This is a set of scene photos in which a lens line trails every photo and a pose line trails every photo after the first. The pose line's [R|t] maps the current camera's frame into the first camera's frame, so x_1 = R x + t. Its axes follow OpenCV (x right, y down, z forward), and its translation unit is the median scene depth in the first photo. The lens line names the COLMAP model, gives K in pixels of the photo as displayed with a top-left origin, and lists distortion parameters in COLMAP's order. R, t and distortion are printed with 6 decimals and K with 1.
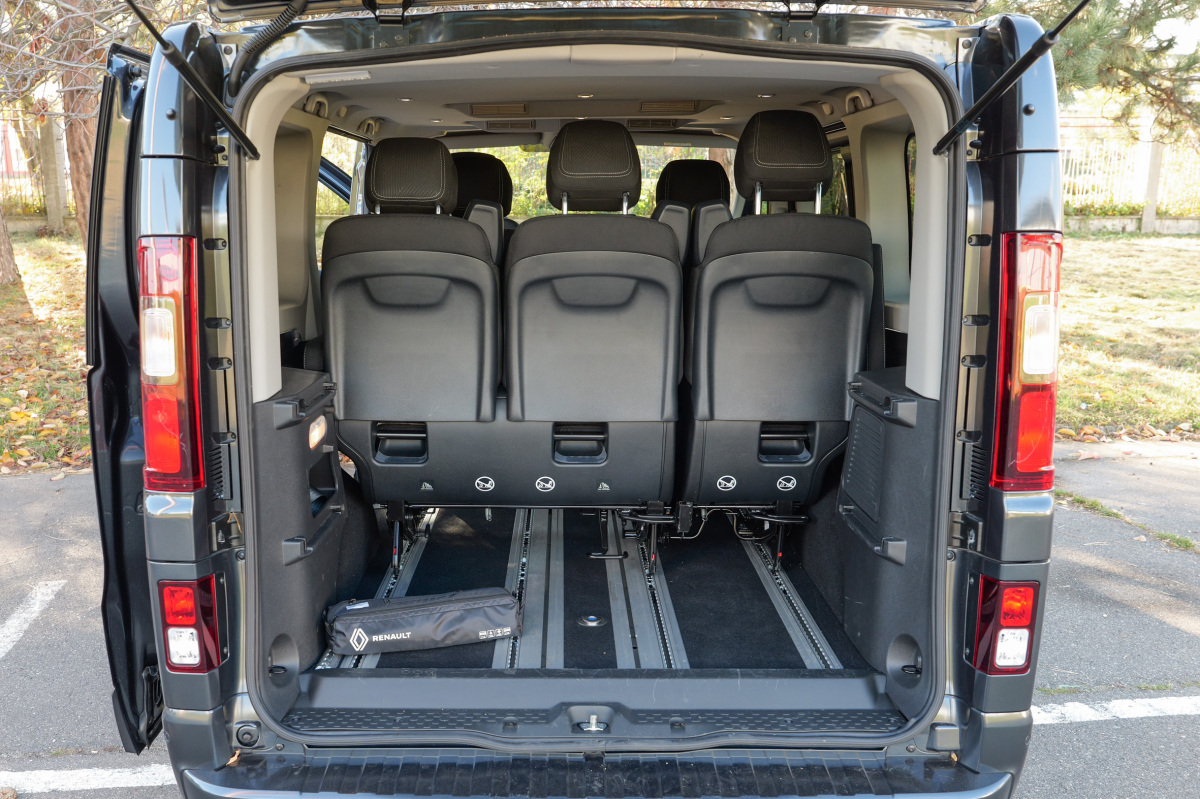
lens RADIAL K [[1065.0, 0, 541.8], [0, 1065.0, 442.9], [0, 0, 1]] dist [-0.009152, -0.003487]
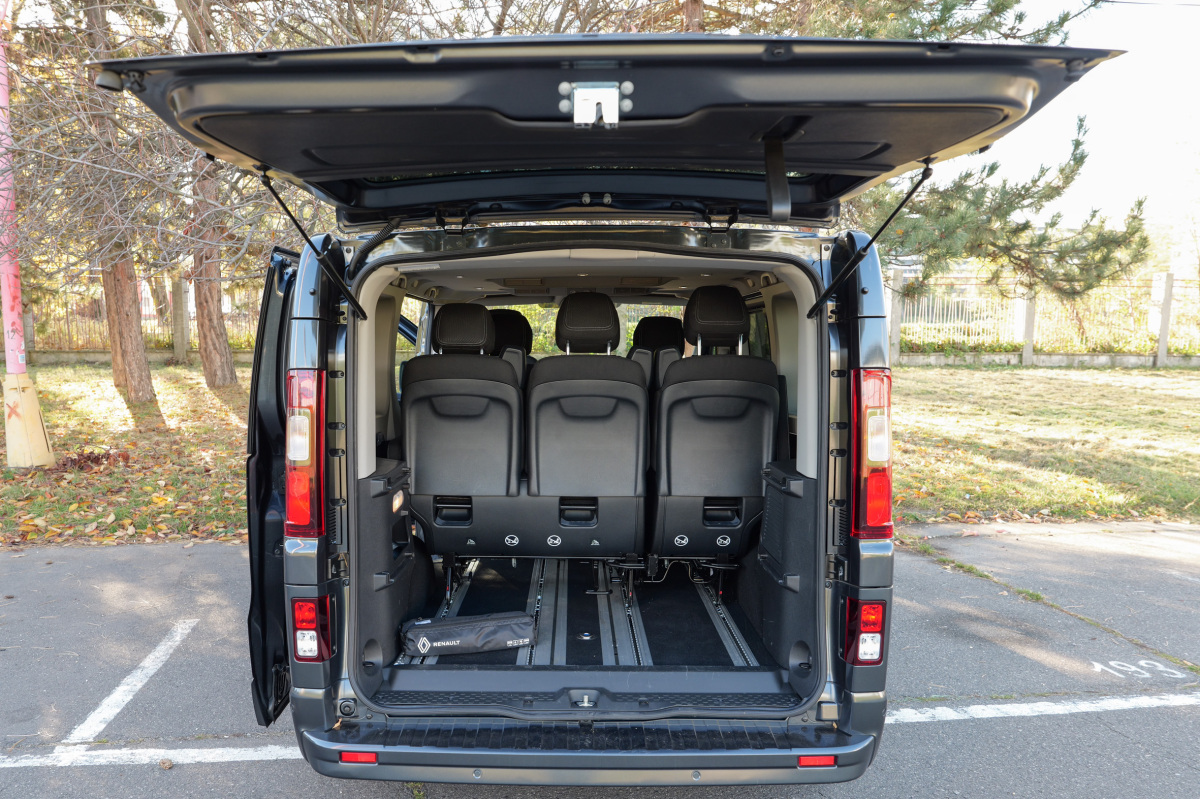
lens RADIAL K [[850.5, 0, 554.4], [0, 850.5, 445.0], [0, 0, 1]] dist [-0.008899, -0.001316]
pose [[0.999992, 0.003699, -0.001313, 0.005232], [-0.003812, 0.995052, -0.099286, 0.027825], [0.000939, 0.099290, 0.995058, -0.167513]]
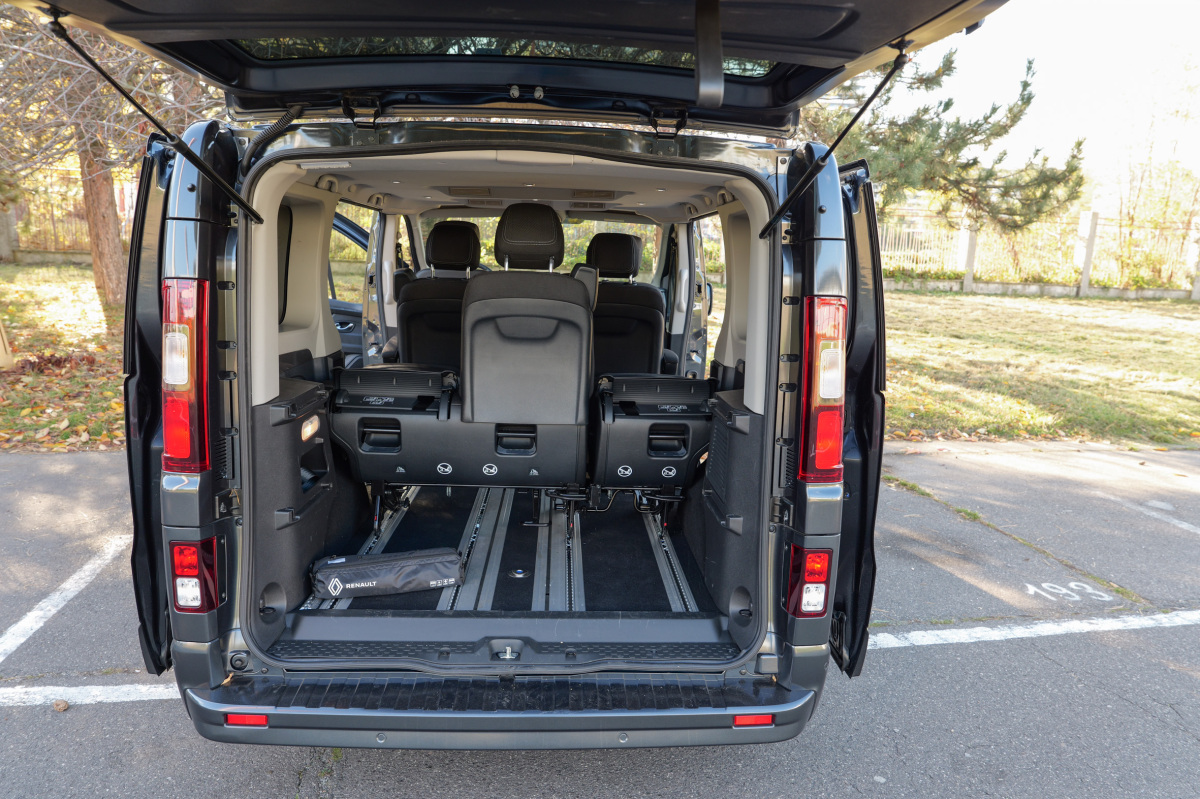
lens RADIAL K [[784.7, 0, 594.2], [0, 784.7, 393.1], [0, 0, 1]] dist [-0.019176, 0.013717]
pose [[0.997385, 0.023056, 0.068500, 0.072974], [-0.019629, 0.998542, -0.050288, -0.011354], [-0.069560, 0.048812, 0.996383, 0.004473]]
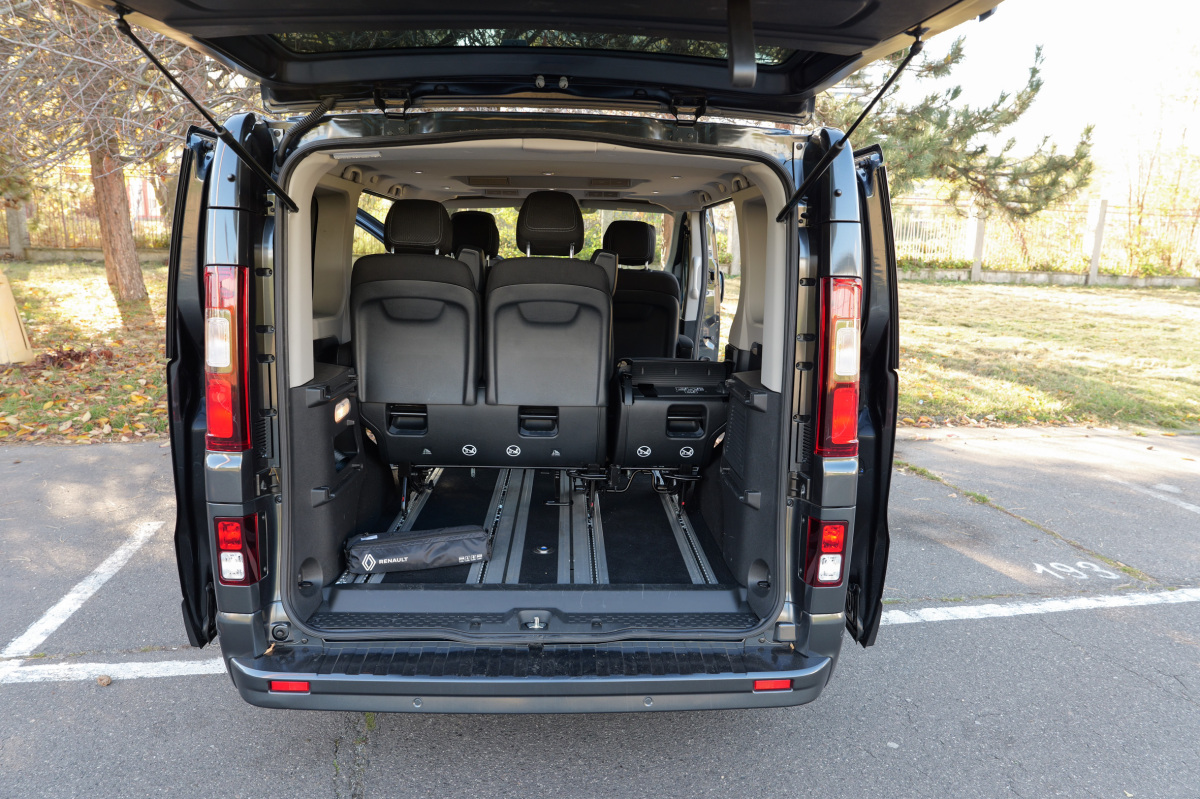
lens RADIAL K [[784.7, 0, 595.6], [0, 784.7, 399.0], [0, 0, 1]] dist [-0.019176, 0.013717]
pose [[0.997979, 0.014056, 0.061964, 0.051951], [-0.011952, 0.999344, -0.034195, 0.005815], [-0.062404, 0.033385, 0.997492, -0.026967]]
